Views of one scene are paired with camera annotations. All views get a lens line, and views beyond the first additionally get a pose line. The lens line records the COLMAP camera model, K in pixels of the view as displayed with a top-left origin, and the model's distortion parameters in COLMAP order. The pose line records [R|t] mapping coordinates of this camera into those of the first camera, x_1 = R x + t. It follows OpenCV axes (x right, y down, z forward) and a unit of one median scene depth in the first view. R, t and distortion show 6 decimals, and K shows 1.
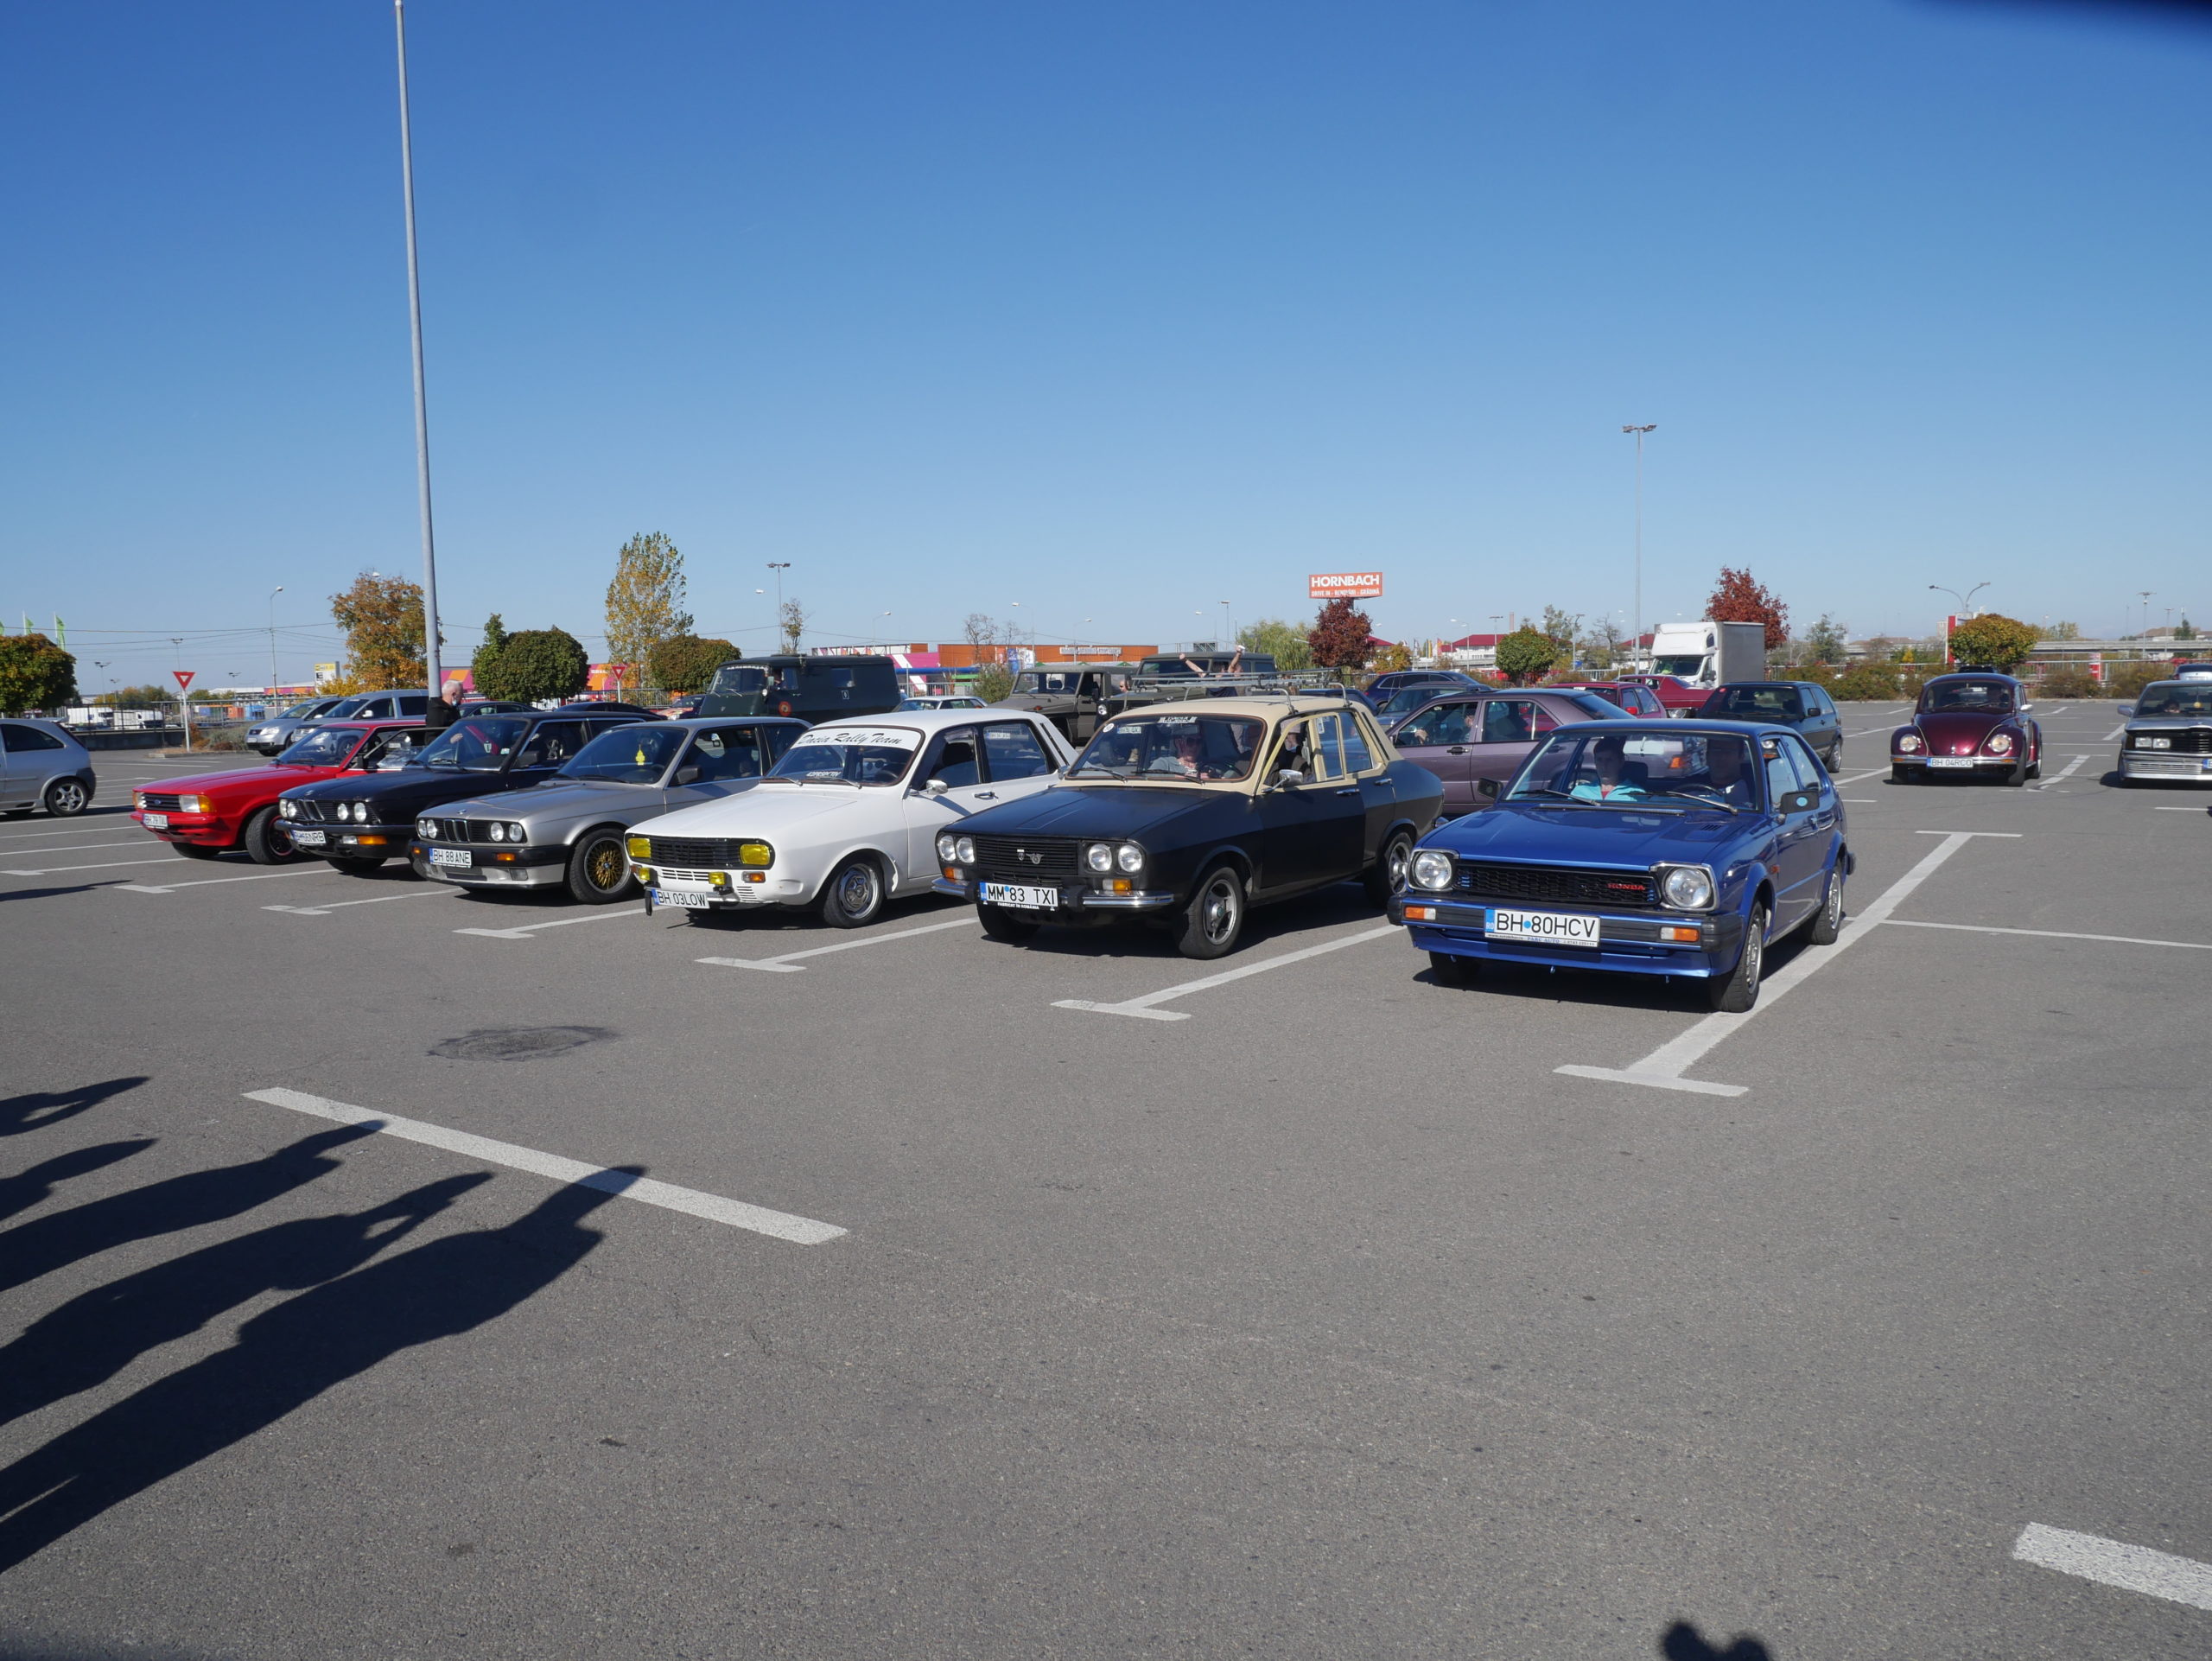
lens RADIAL K [[1612.2, 0, 1098.9], [0, 1612.2, 825.6], [0, 0, 1]] dist [-0.049112, 0.020741]
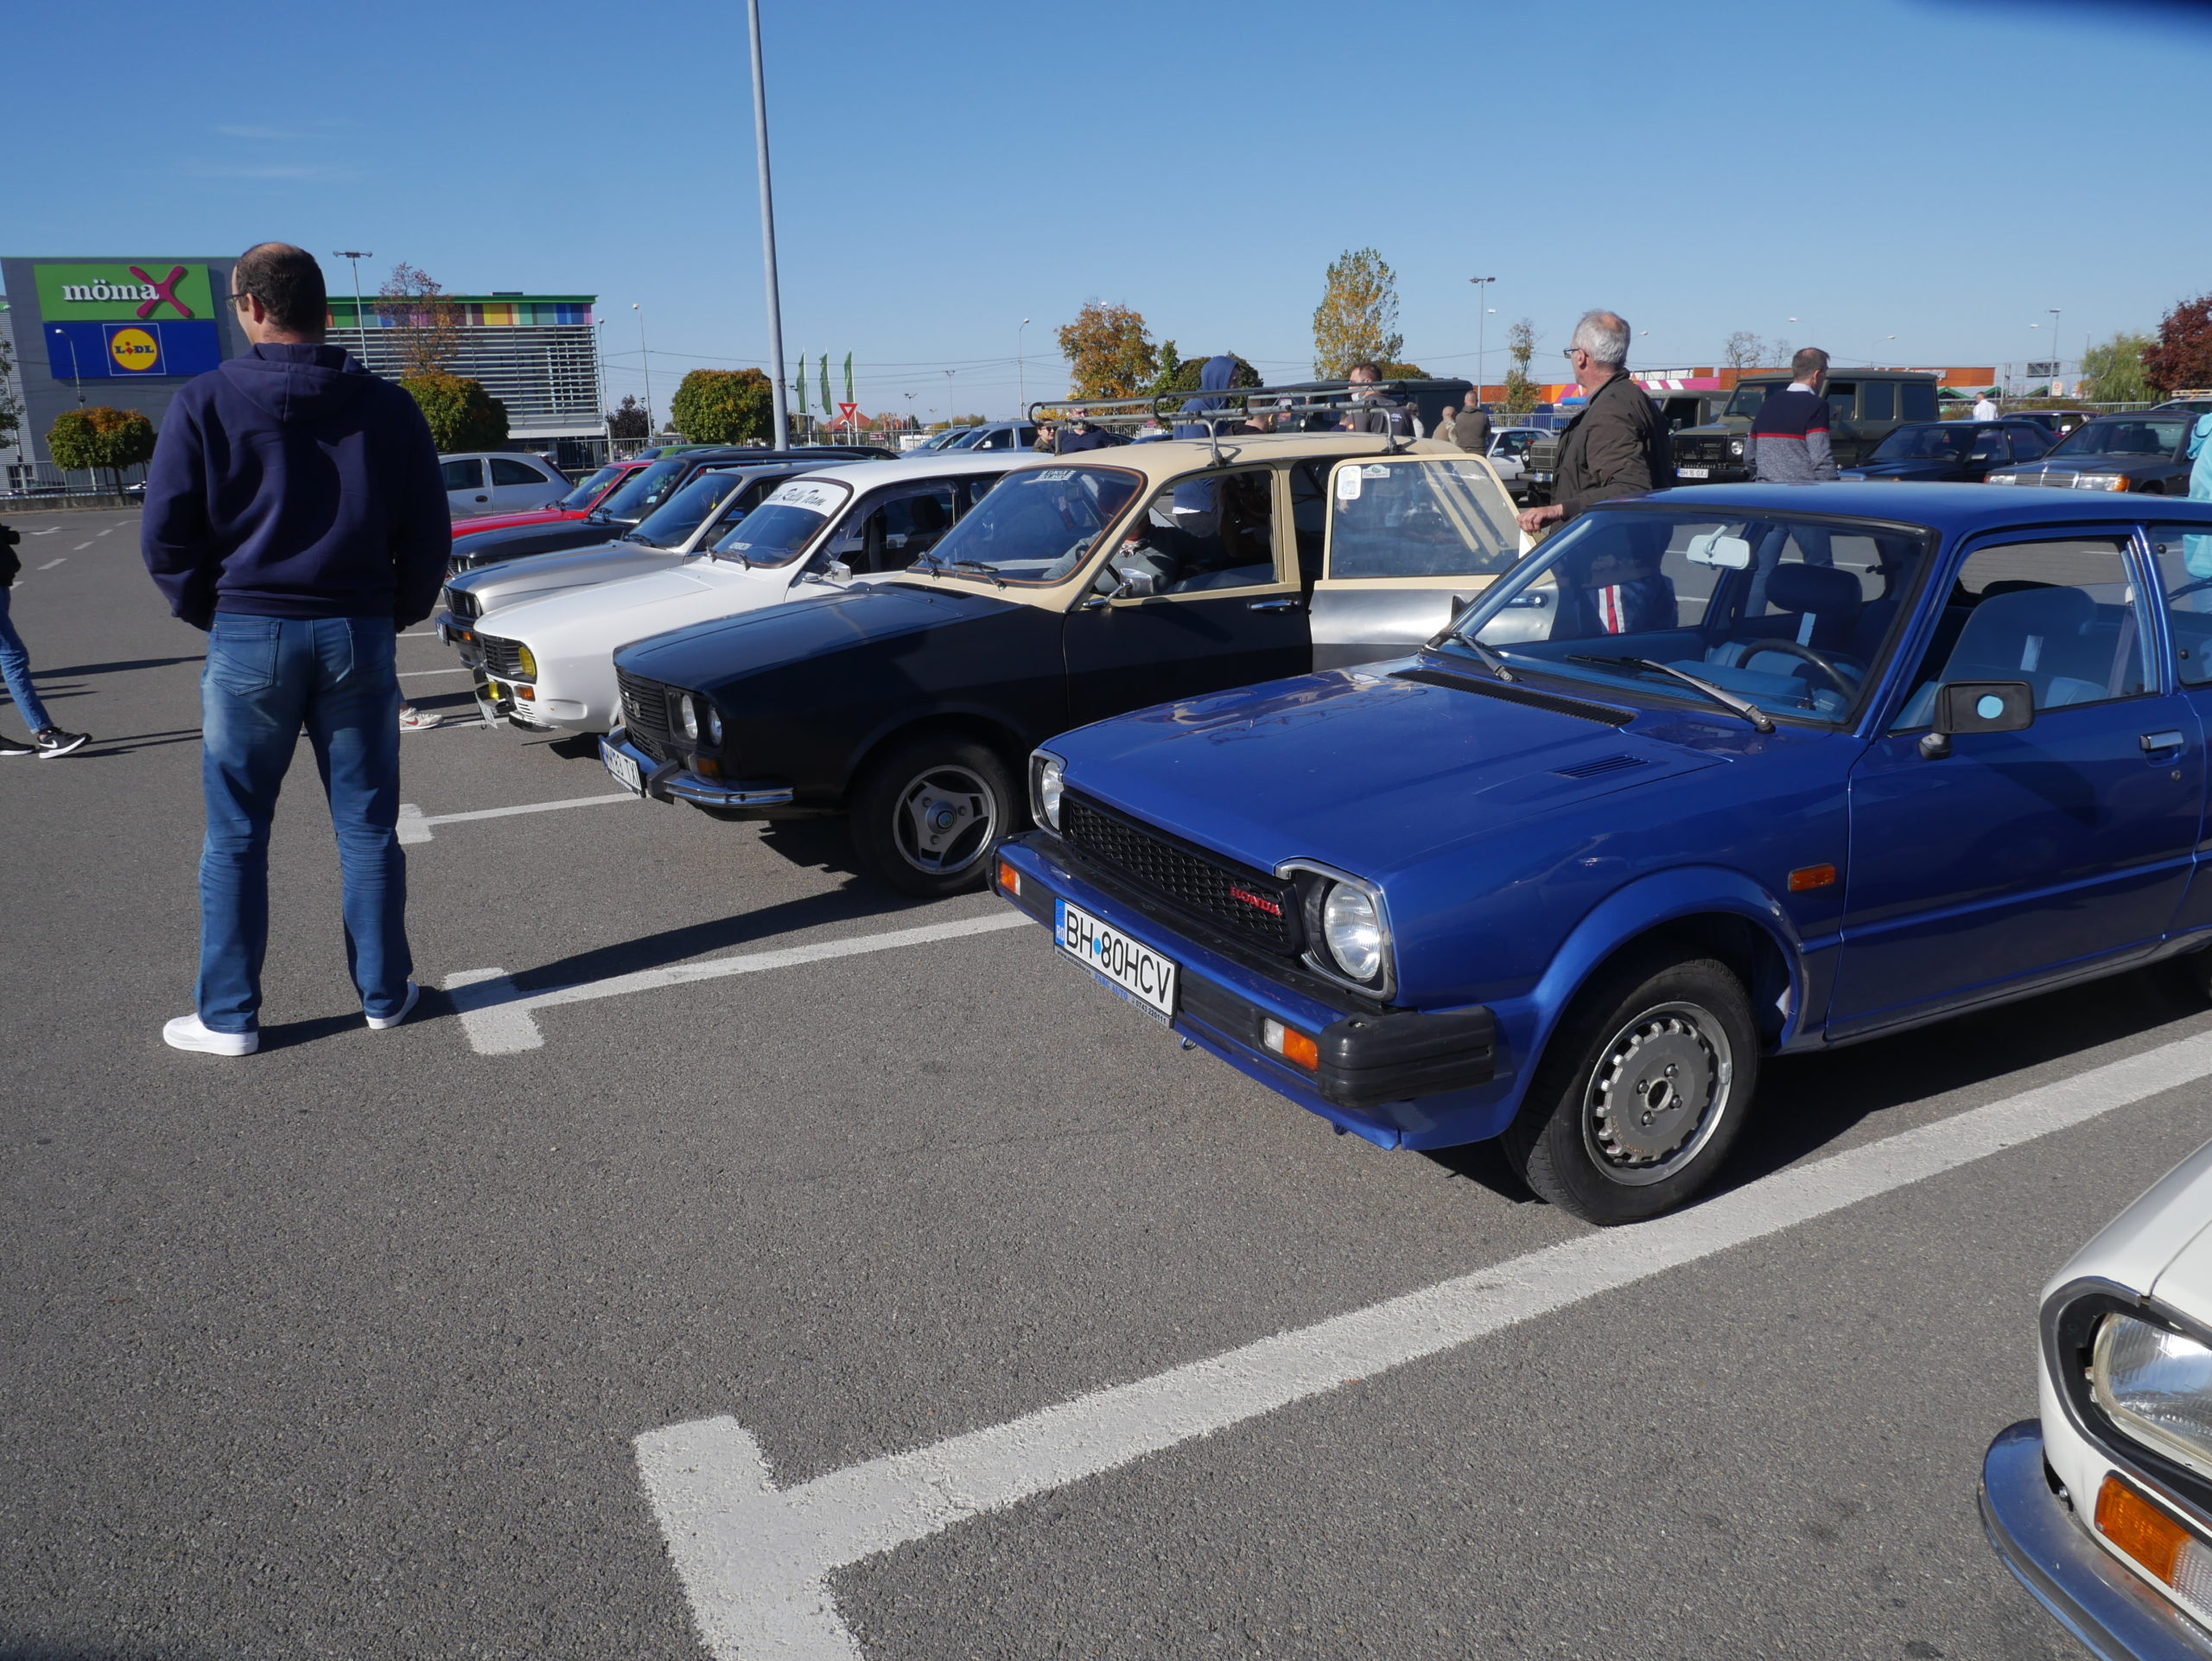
lens RADIAL K [[1612.2, 0, 1095.1], [0, 1612.2, 841.8], [0, 0, 1]] dist [-0.049112, 0.020741]
pose [[0.890515, 0.111219, -0.441150, 0.047954], [-0.033261, 0.982980, 0.180678, -0.005453], [0.453737, -0.146224, 0.879057, 0.061804]]
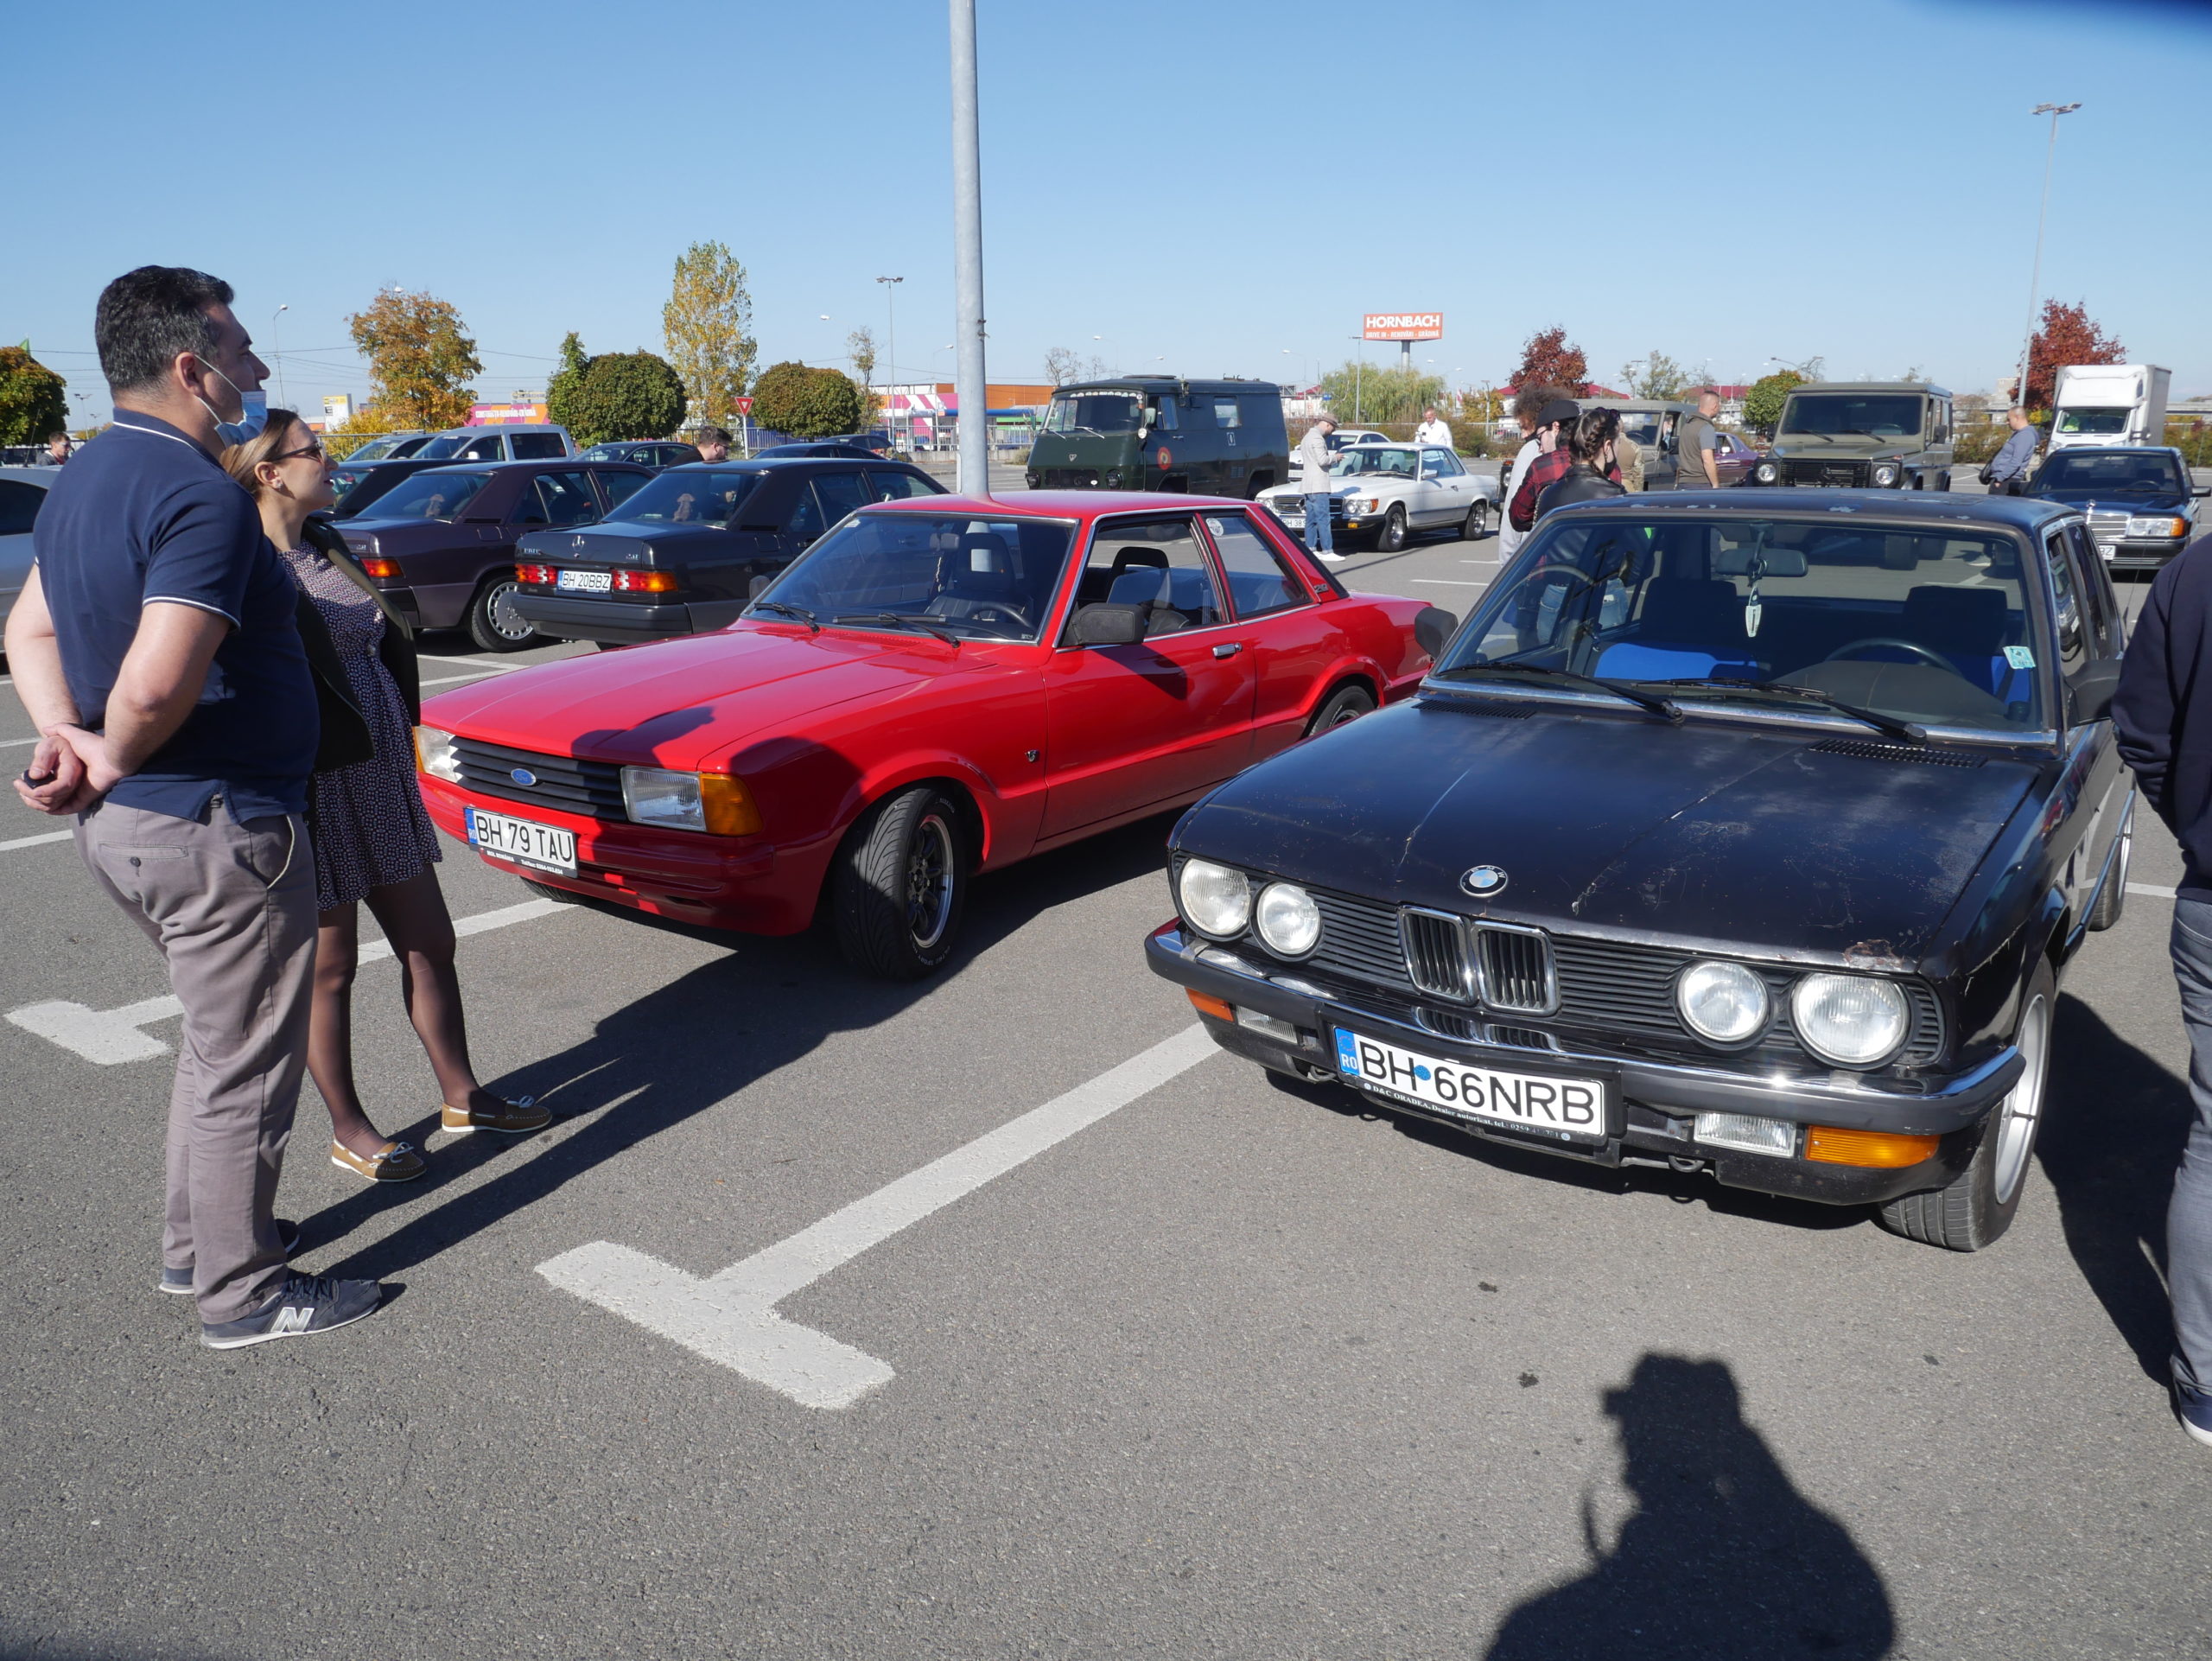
lens RADIAL K [[1612.2, 0, 1101.6], [0, 1612.2, 845.0], [0, 0, 1]] dist [-0.049112, 0.020741]
pose [[0.999908, 0.013116, 0.003507, -0.100498], [-0.013514, 0.986346, 0.164132, -0.010718], [-0.001307, -0.164164, 0.986432, 0.144303]]
